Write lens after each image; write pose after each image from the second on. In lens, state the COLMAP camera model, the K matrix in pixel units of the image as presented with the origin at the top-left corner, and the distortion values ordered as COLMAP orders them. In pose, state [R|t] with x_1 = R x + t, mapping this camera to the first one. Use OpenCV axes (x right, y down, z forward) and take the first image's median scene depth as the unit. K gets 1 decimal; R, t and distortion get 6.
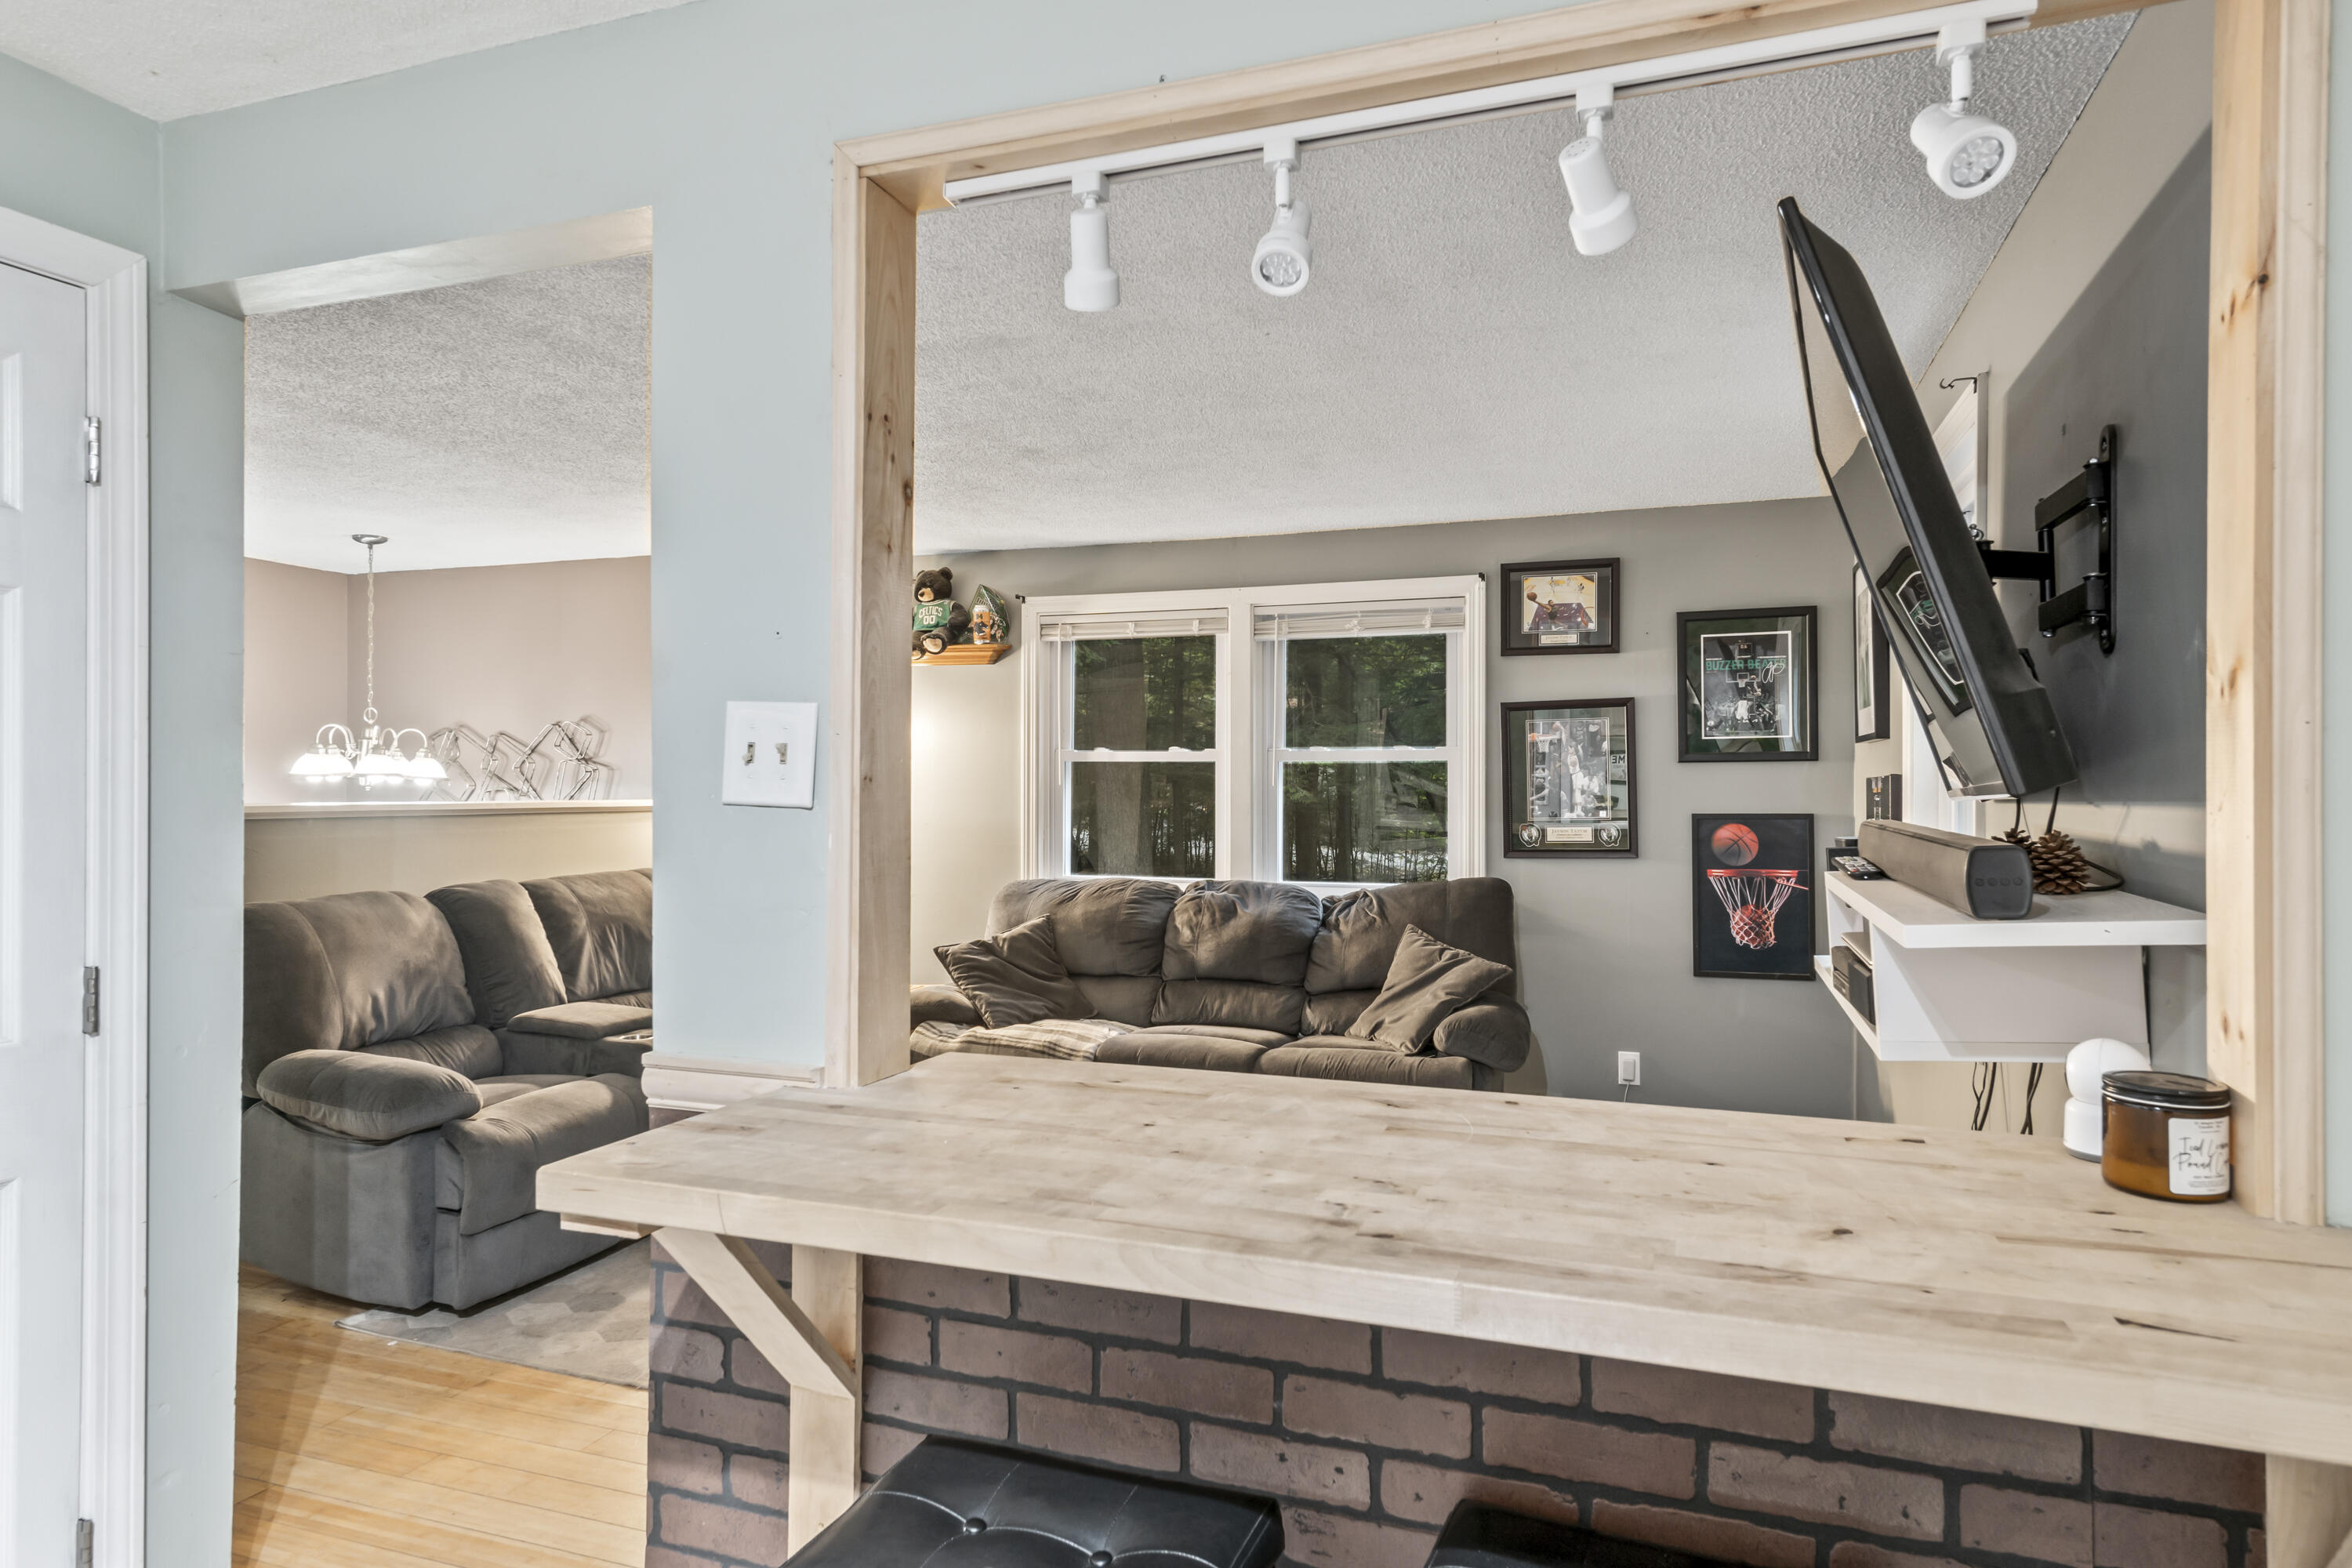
lens RADIAL K [[1394.9, 0, 1165.3], [0, 1394.9, 774.8], [0, 0, 1]] dist [0.015517, 0.000896]
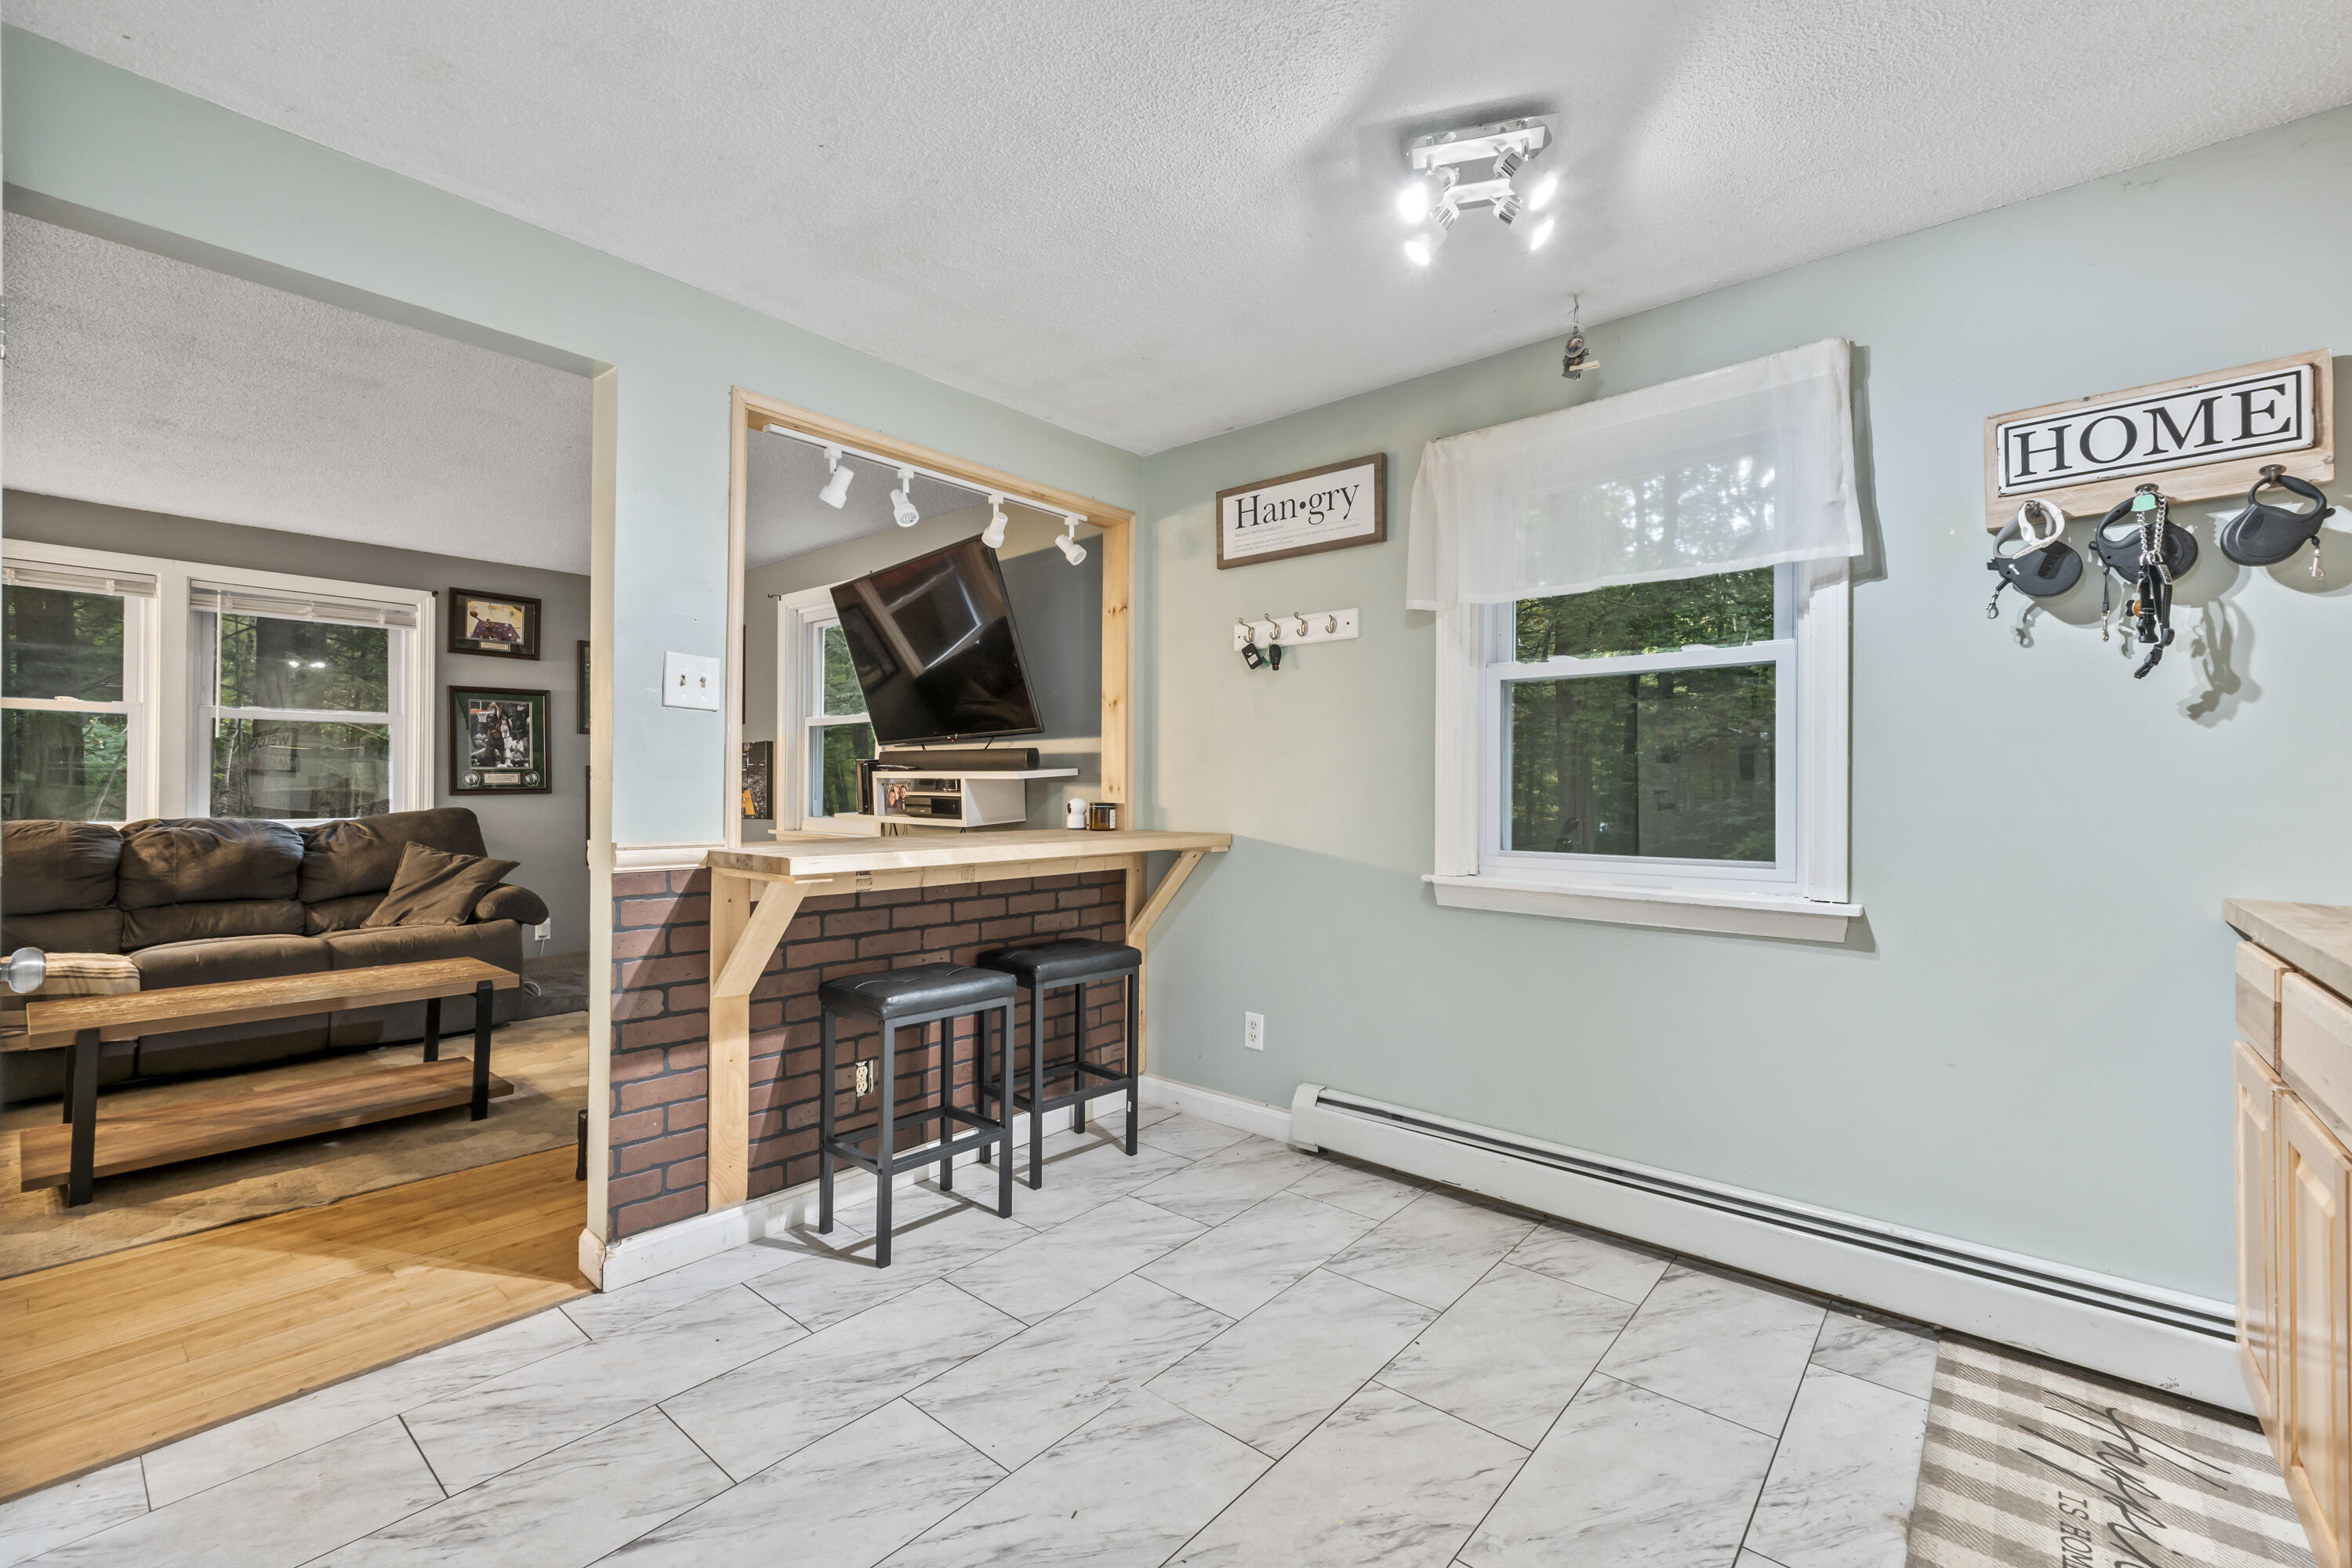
lens RADIAL K [[981.8, 0, 1176.1], [0, 981.8, 784.0], [0, 0, 1]] dist [0.002955, -0.000800]
pose [[0.339799, 0.003866, 0.940490, -0.446739], [-0.011240, 0.999937, -0.000050, 0.039940], [-0.940431, -0.010554, 0.339821, -0.031831]]
